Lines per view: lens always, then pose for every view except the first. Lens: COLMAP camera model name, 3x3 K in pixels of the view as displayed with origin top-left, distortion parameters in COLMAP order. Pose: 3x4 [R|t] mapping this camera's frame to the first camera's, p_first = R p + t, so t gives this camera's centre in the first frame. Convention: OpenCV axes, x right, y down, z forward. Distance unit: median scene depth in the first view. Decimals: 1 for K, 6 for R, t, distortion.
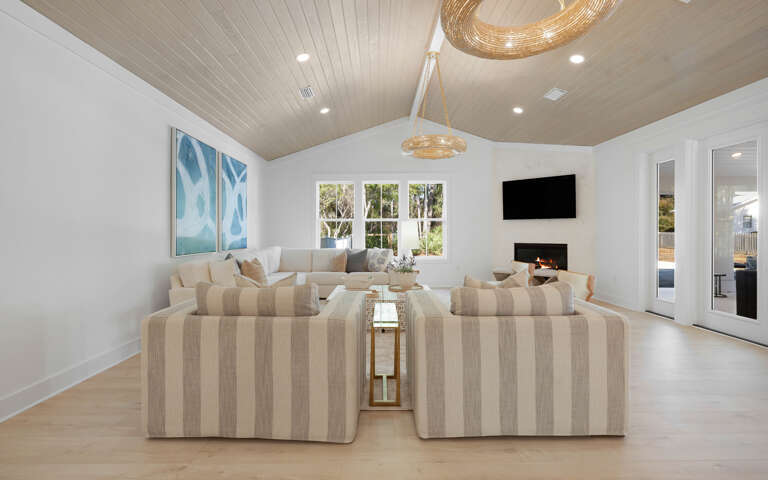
lens RADIAL K [[349.8, 0, 386.5], [0, 349.8, 225.9], [0, 0, 1]] dist [-0.003524, 0.000629]
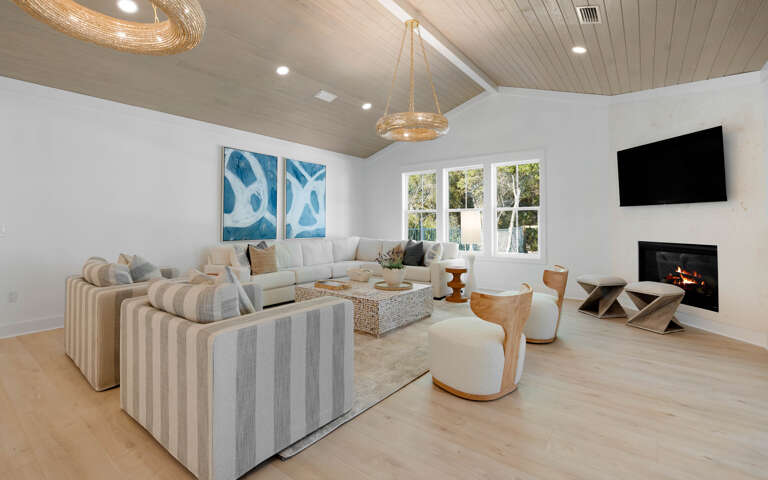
lens RADIAL K [[349.8, 0, 380.1], [0, 349.8, 219.5], [0, 0, 1]] dist [-0.003524, 0.000629]
pose [[0.785001, -0.001088, -0.619494, 0.473249], [0.007712, 0.999938, 0.008016, -0.002498], [0.619447, -0.011070, 0.784961, 0.204093]]
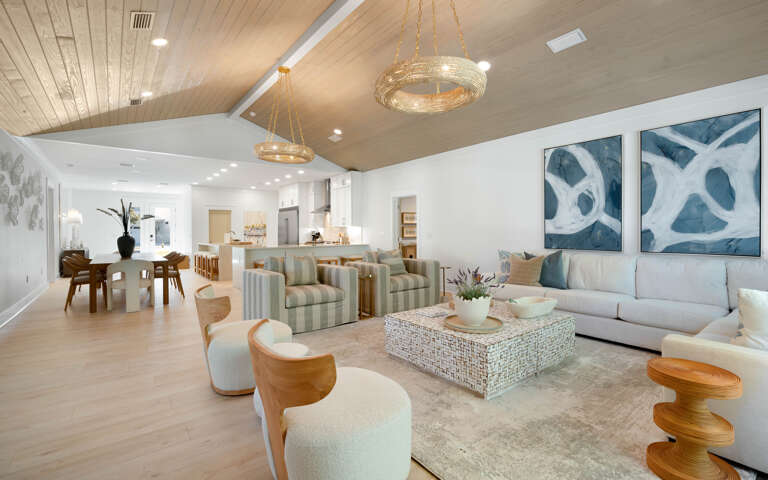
lens RADIAL K [[349.8, 0, 384.7], [0, 349.8, 233.4], [0, 0, 1]] dist [-0.003524, 0.000629]
pose [[-0.792999, 0.012588, -0.609093, 0.432958], [0.022528, 0.999709, -0.008670, 0.018671], [0.608806, -0.020597, -0.793052, 1.100449]]
